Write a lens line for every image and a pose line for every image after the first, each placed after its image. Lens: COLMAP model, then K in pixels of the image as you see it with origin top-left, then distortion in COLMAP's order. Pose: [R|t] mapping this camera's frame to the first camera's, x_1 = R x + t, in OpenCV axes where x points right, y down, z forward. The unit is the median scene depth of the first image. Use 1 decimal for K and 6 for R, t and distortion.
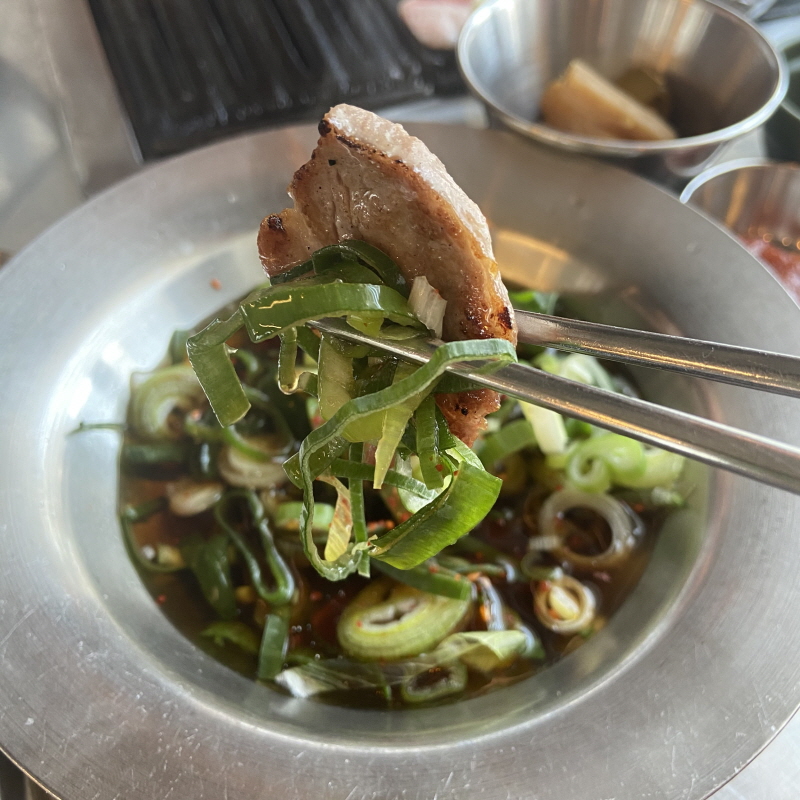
lens RADIAL K [[819.6, 0, 404.4], [0, 819.6, 400.4], [0, 0, 1]] dist [0.029659, 0.000000]
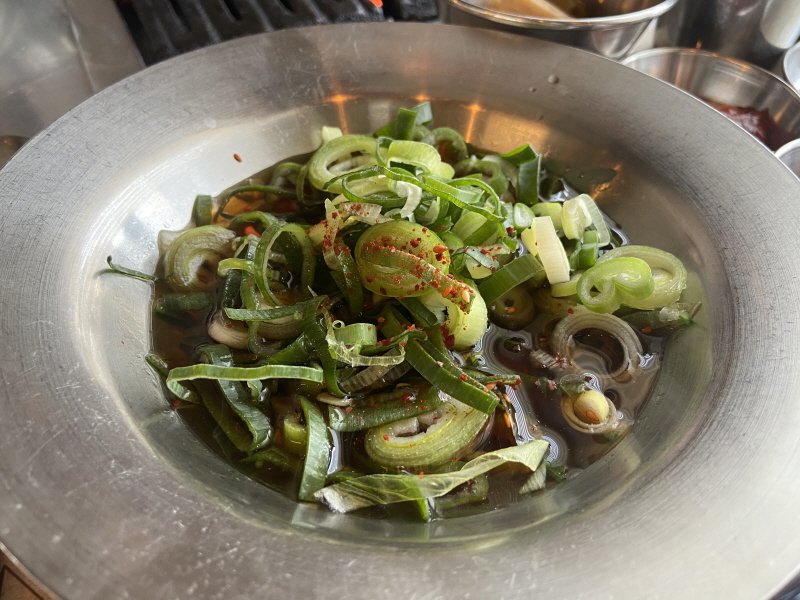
lens RADIAL K [[615.1, 0, 399.6], [0, 615.1, 305.8], [0, 0, 1]] dist [0.015459, -0.018566]
pose [[0.998397, -0.029696, 0.048175, -0.088787], [0.031505, 0.998810, -0.037240, 0.151758], [-0.047012, 0.038698, 0.998144, 0.263084]]
